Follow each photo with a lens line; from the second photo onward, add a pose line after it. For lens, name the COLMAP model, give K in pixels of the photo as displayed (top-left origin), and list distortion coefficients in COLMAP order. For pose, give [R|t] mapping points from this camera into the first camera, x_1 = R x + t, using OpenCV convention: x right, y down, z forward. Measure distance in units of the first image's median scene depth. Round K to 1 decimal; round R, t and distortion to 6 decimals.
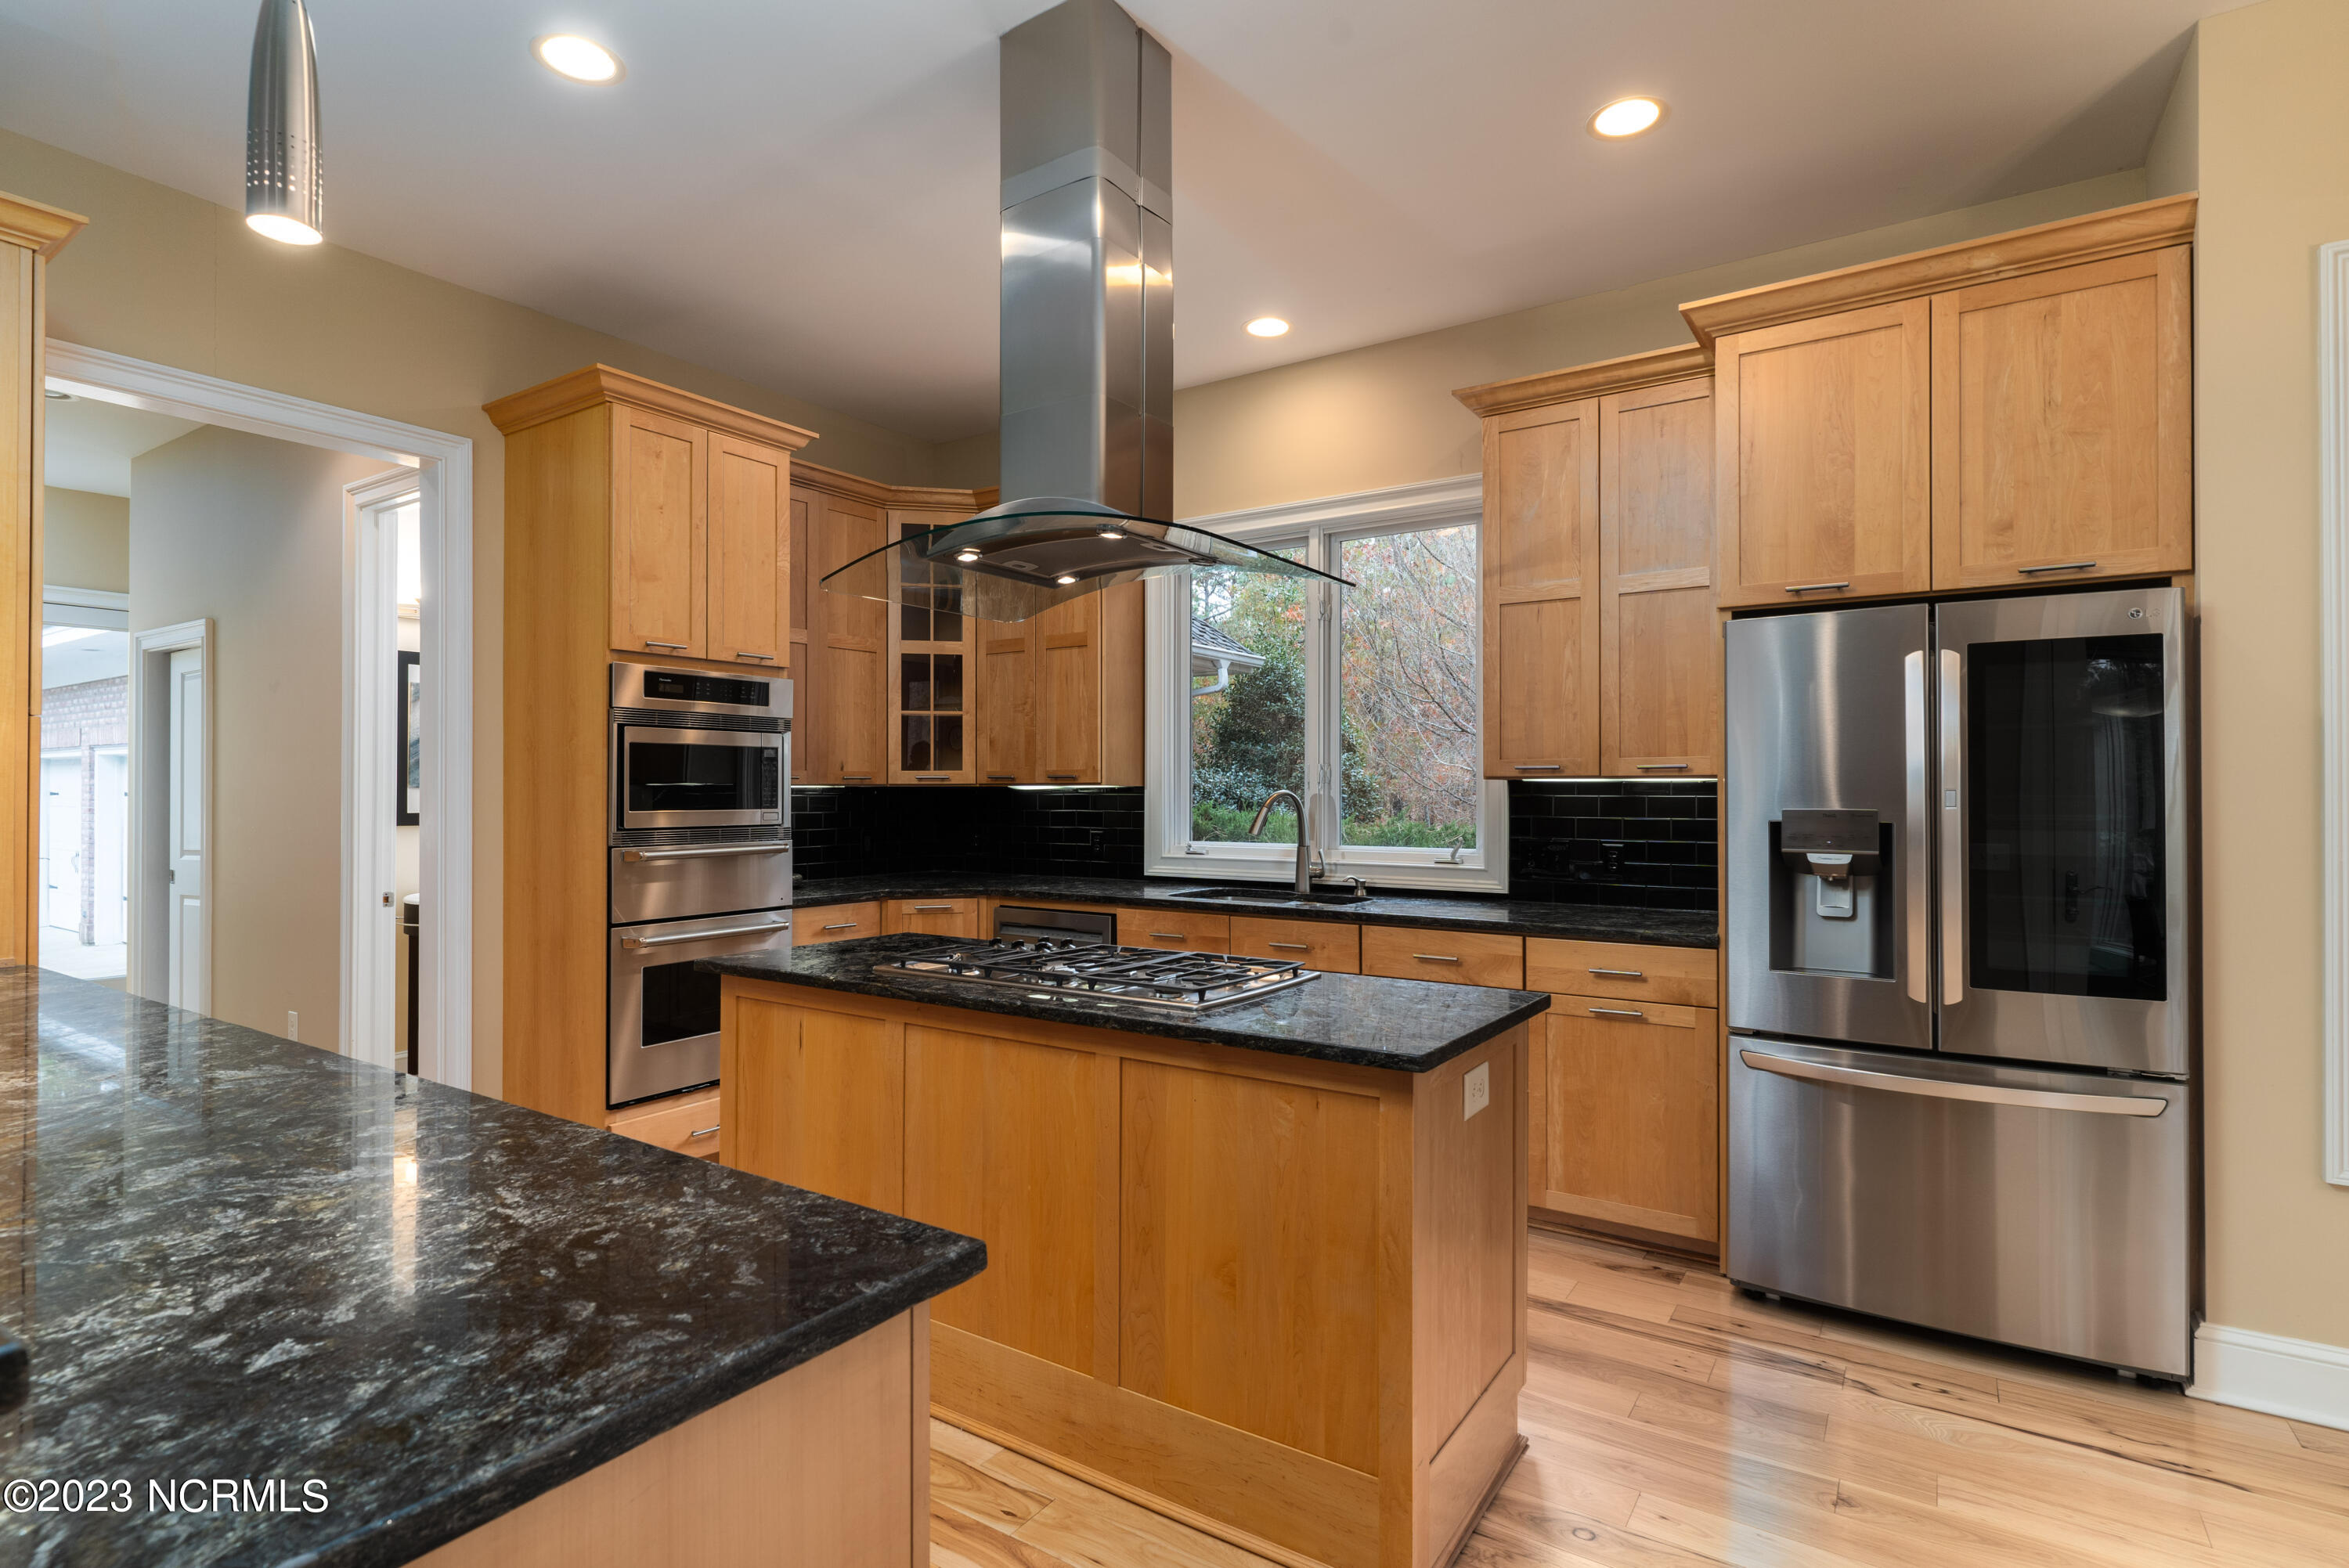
lens RADIAL K [[1155.6, 0, 1170.6], [0, 1155.6, 782.3], [0, 0, 1]] dist [-0.000932, -0.000356]
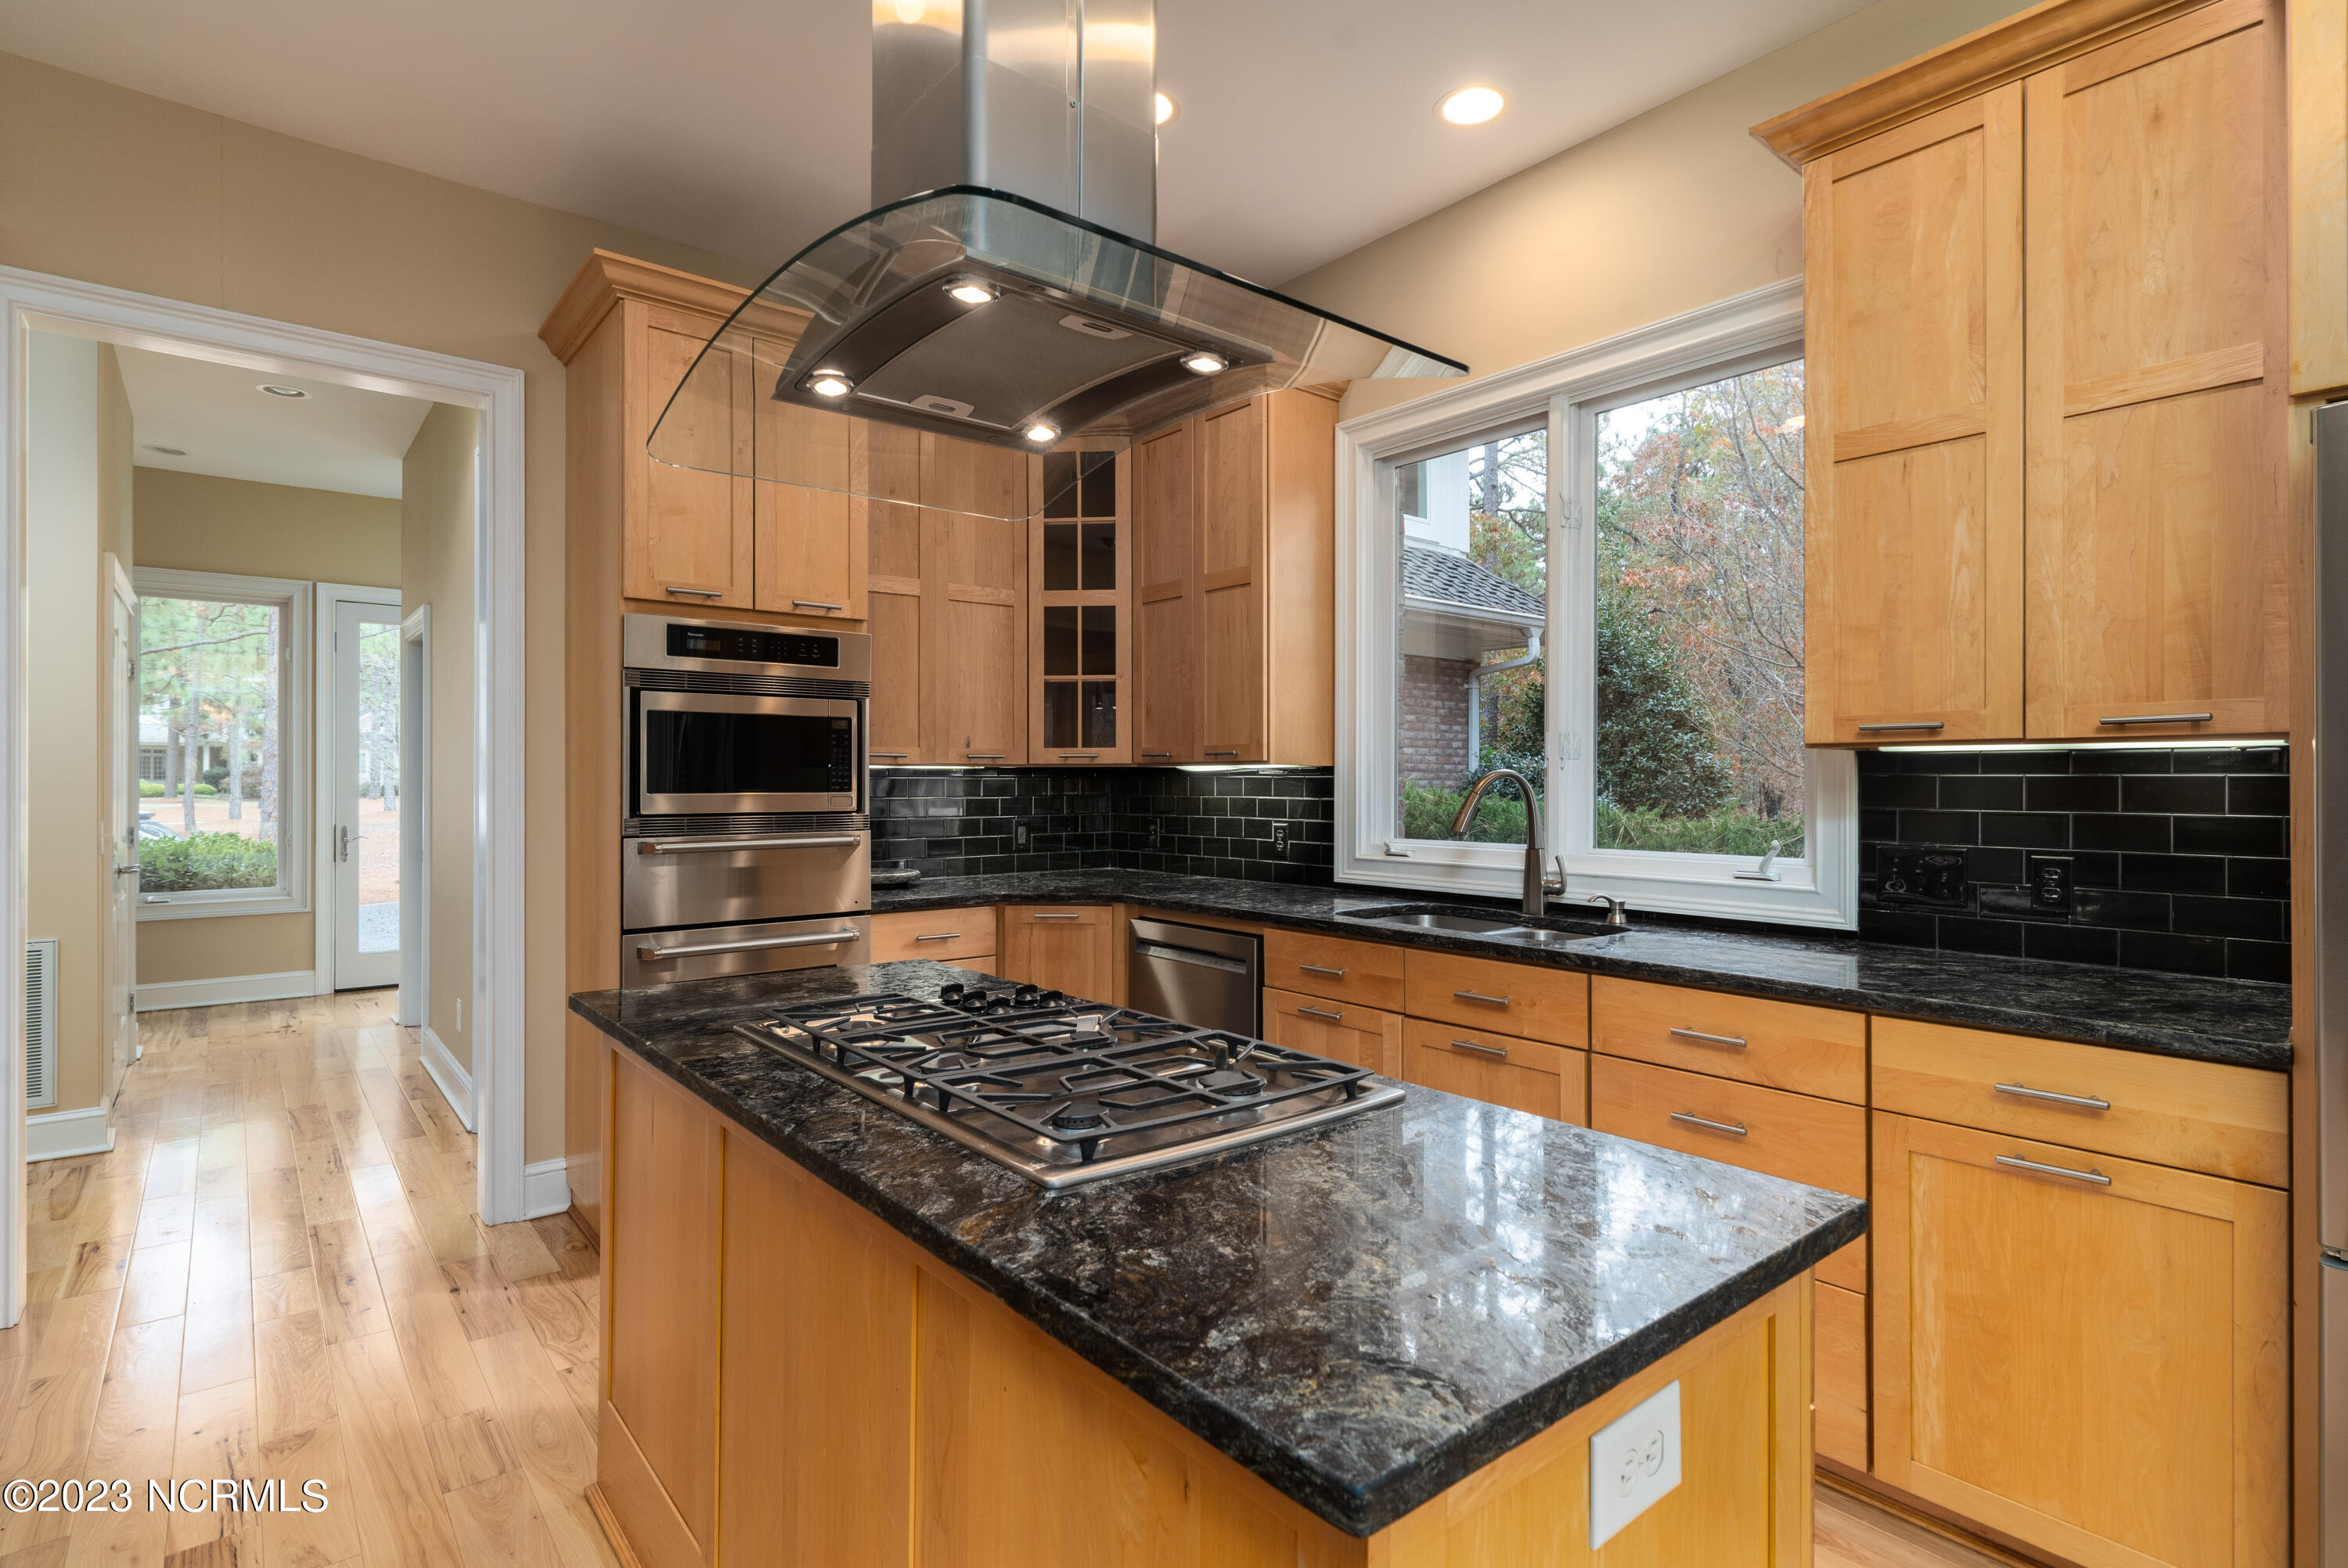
lens RADIAL K [[1160.7, 0, 1162.1], [0, 1160.7, 776.6], [0, 0, 1]] dist [0.002582, -0.000405]
pose [[0.956365, 0.000099, -0.292174, 0.112367], [0.001123, 0.999991, 0.004016, 0.008853], [0.292172, -0.004168, 0.956357, 0.276752]]
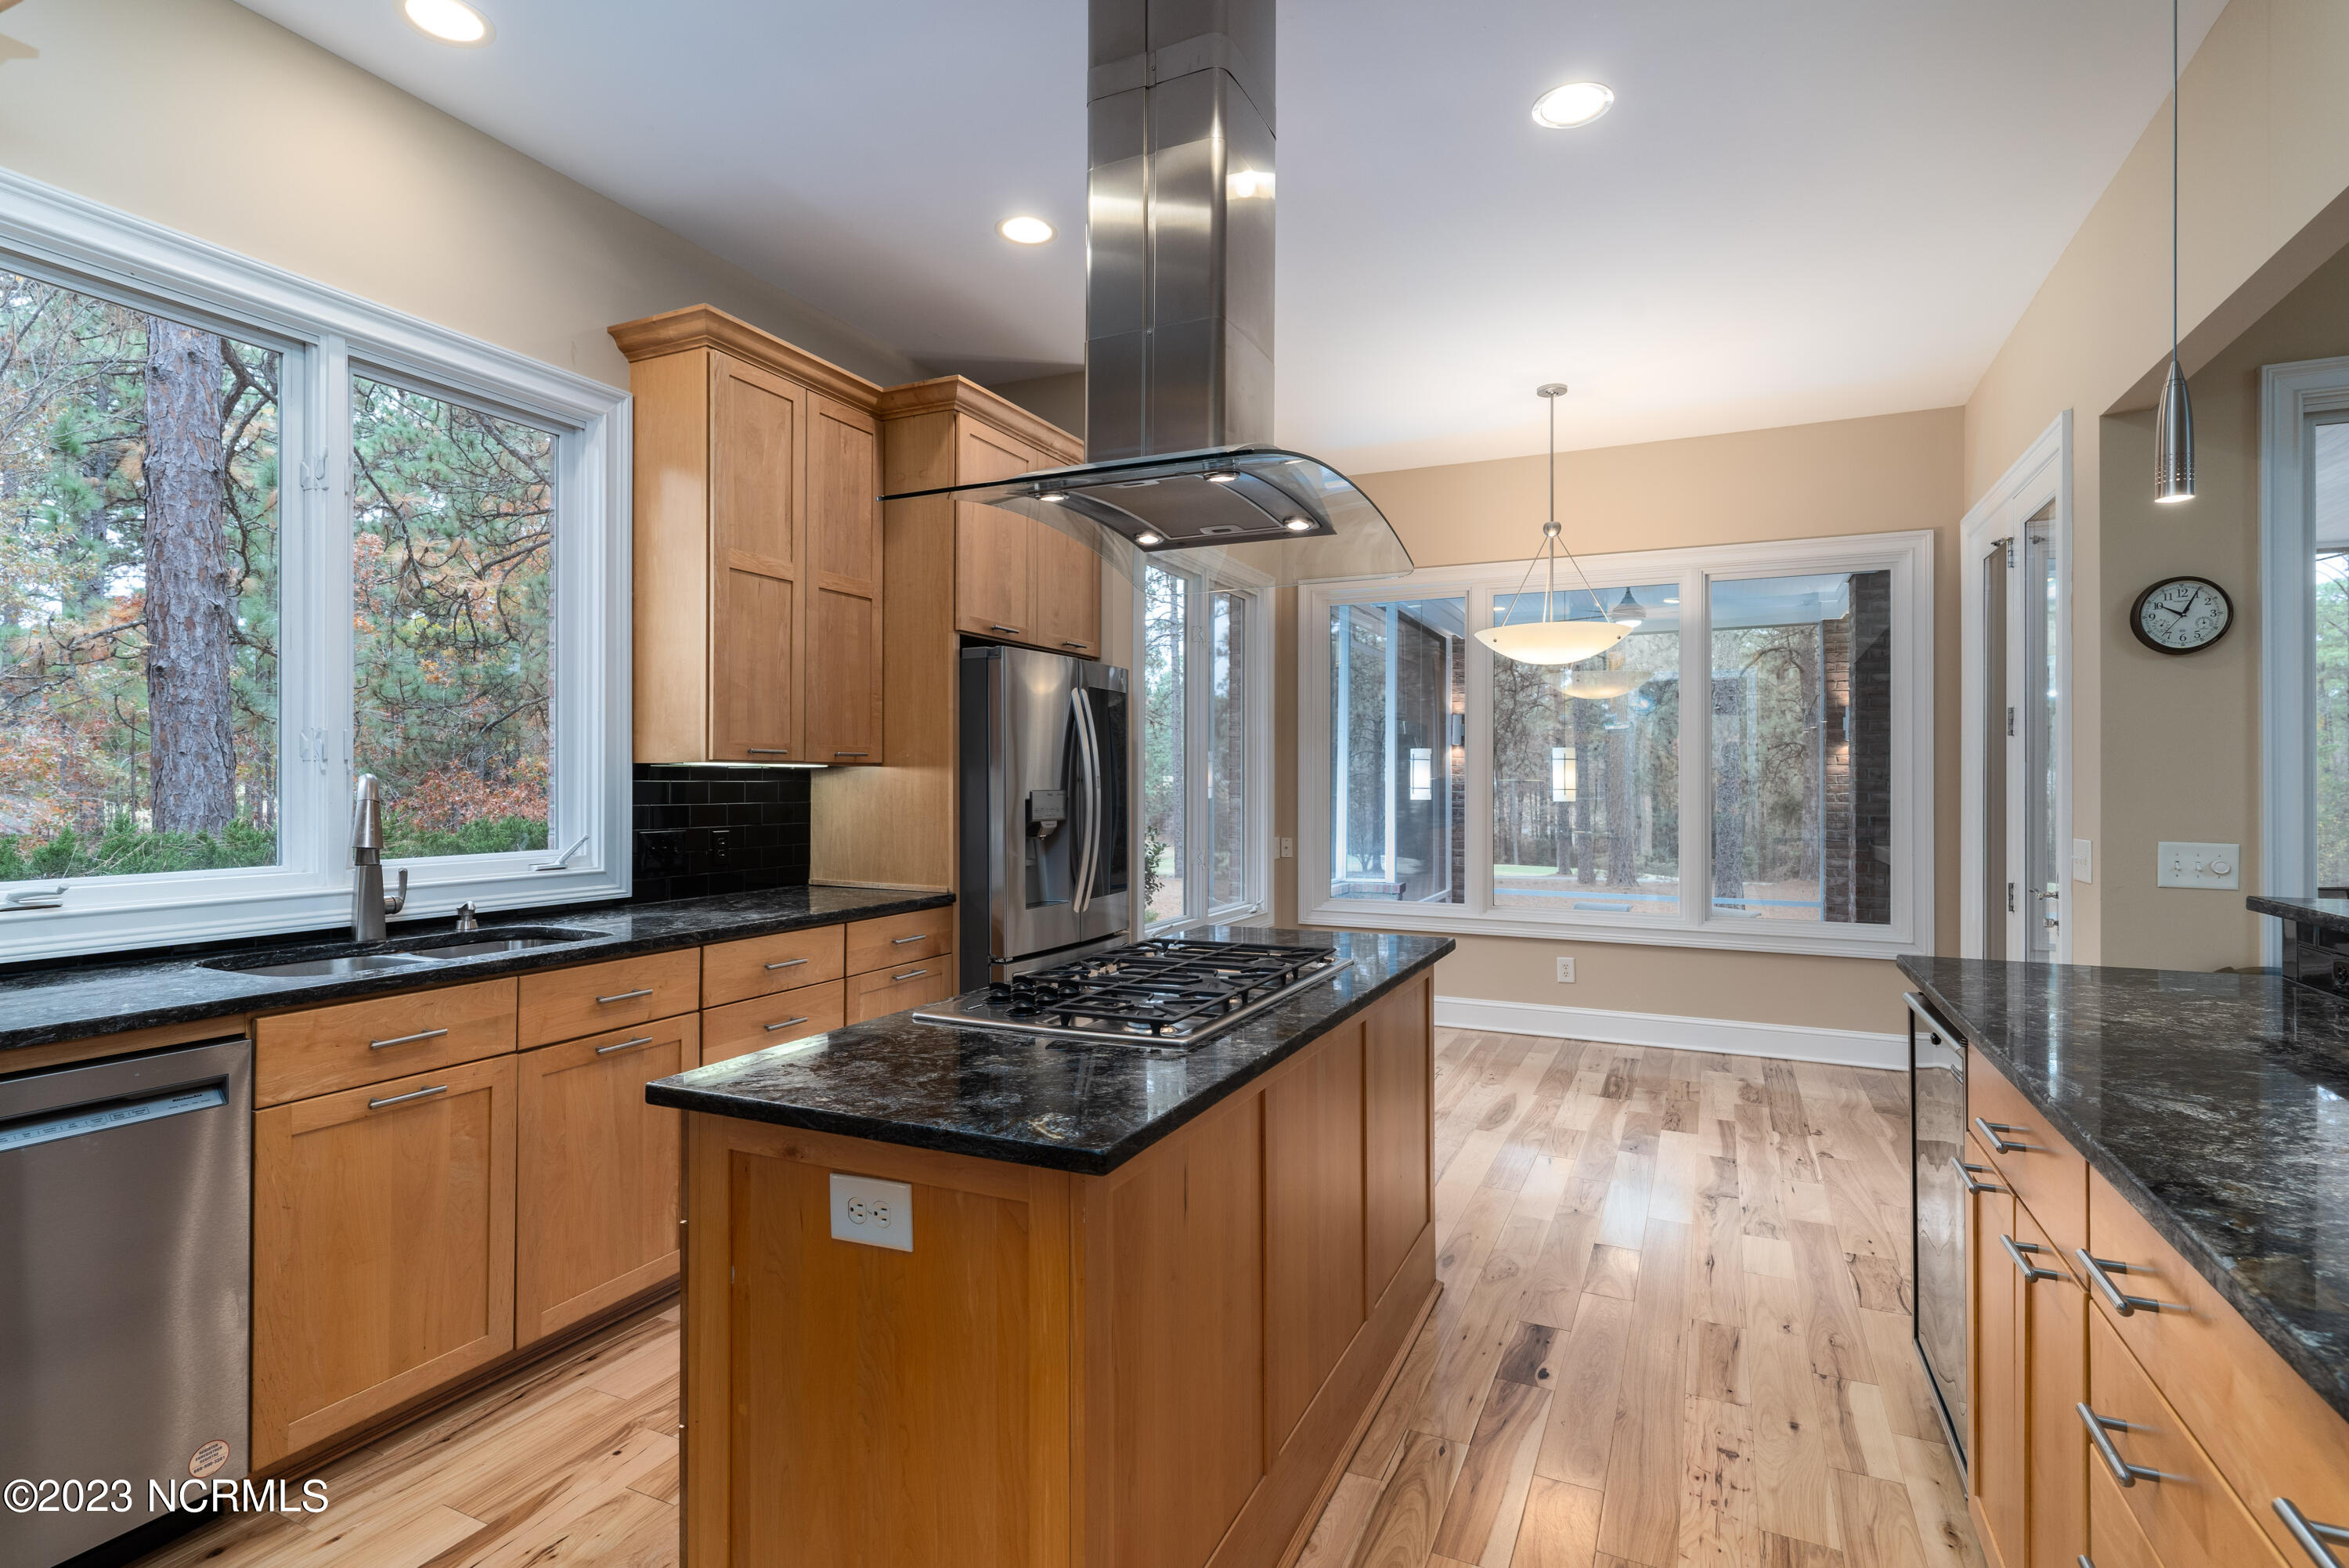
lens RADIAL K [[1155.6, 0, 1170.6], [0, 1155.6, 782.3], [0, 0, 1]] dist [-0.000932, -0.000356]
pose [[-0.154129, -0.000132, 0.988051, -0.592899], [-0.011253, 0.999935, -0.001622, 0.008540], [-0.987987, -0.011369, -0.154121, 0.723746]]
